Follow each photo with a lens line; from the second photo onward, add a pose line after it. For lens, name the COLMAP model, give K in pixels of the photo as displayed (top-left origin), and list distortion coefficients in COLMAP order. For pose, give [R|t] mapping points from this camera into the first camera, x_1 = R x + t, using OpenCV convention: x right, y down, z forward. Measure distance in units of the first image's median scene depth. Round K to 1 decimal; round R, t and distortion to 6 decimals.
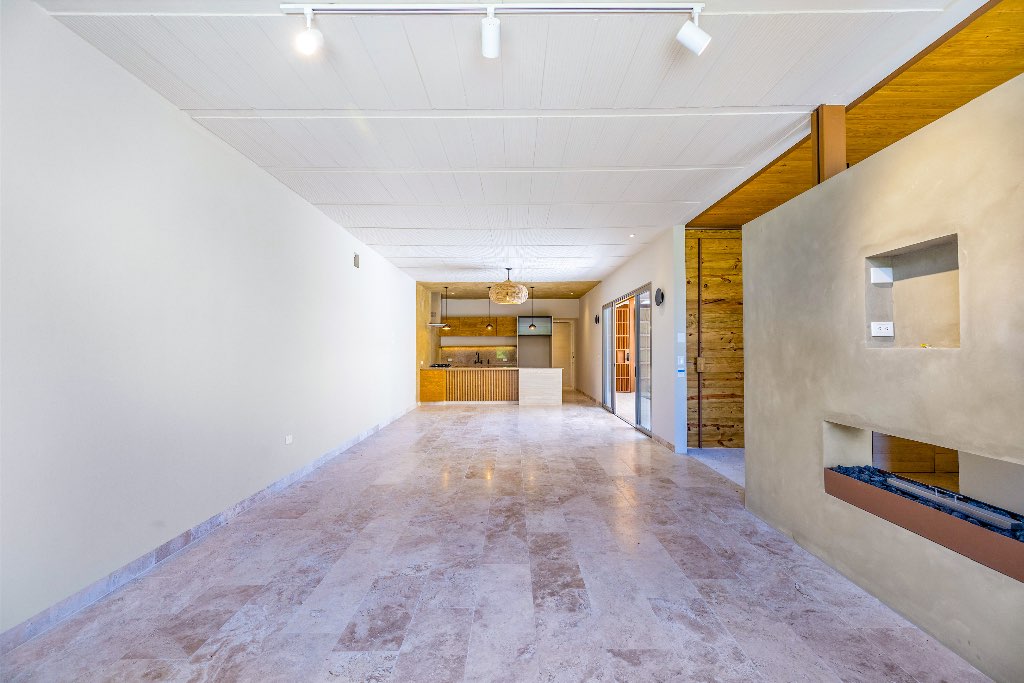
lens RADIAL K [[425.5, 0, 512.0], [0, 425.5, 341.5], [0, 0, 1]] dist [-0.000183, 0.000190]
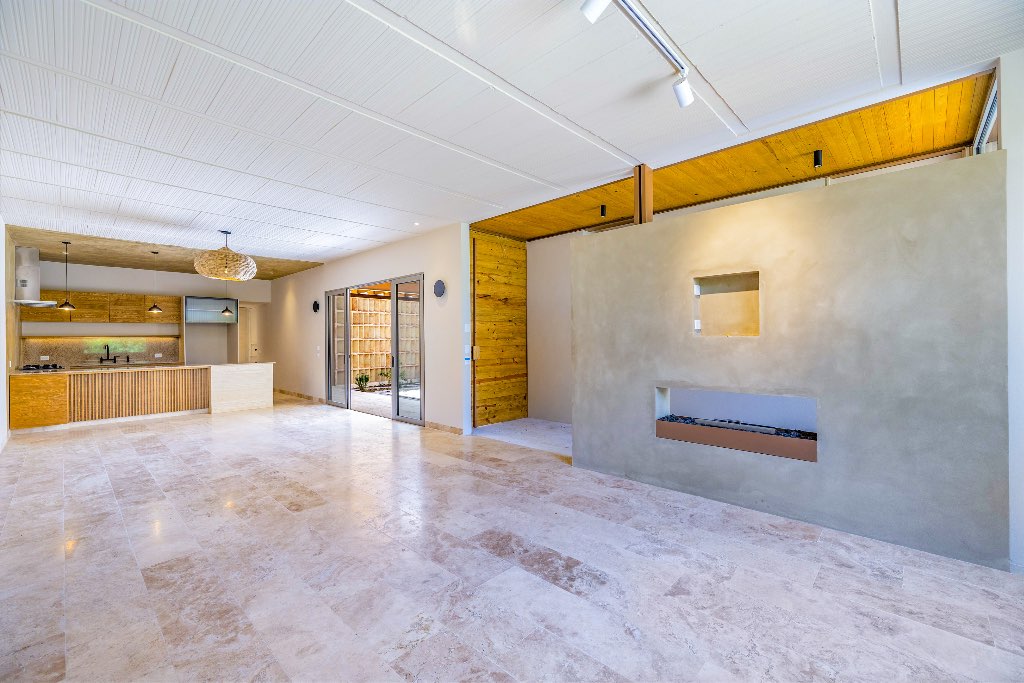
lens RADIAL K [[425.5, 0, 512.0], [0, 425.5, 341.5], [0, 0, 1]] dist [-0.000183, 0.000190]
pose [[0.693360, -0.007529, 0.720552, -0.467515], [-0.007890, 0.999806, 0.018039, 0.006523], [-0.720548, -0.018193, 0.693166, 0.262462]]
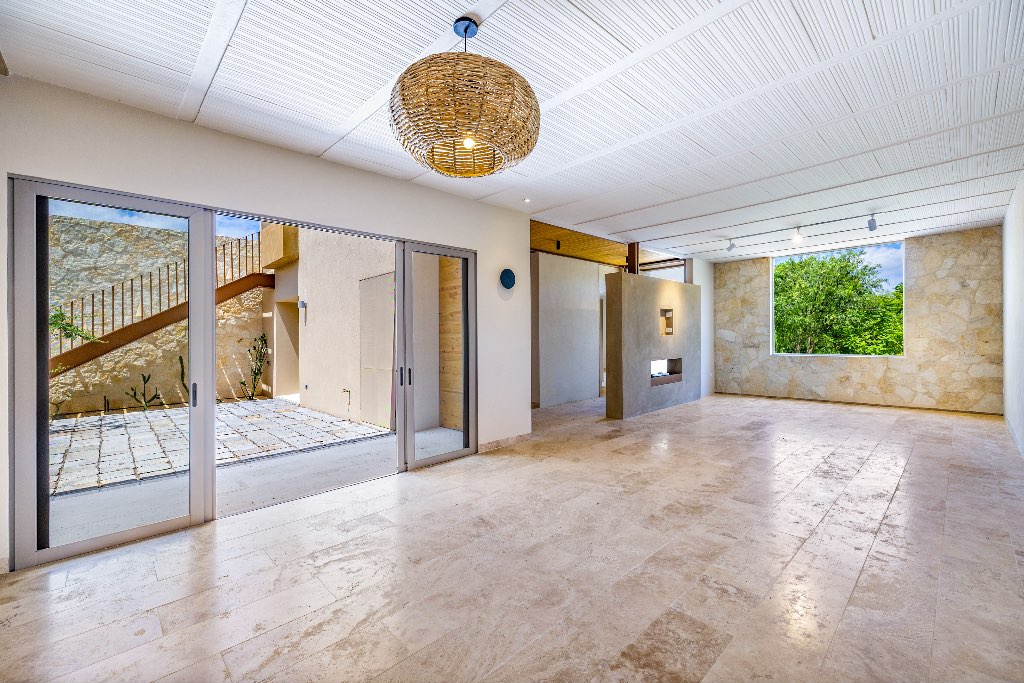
lens RADIAL K [[425.5, 0, 512.0], [0, 425.5, 341.5], [0, 0, 1]] dist [-0.000183, 0.000190]
pose [[-0.687774, 0.005729, 0.725902, -0.503471], [-0.002216, 0.999948, -0.009992, 0.058885], [-0.725921, -0.008481, -0.687726, 2.691333]]
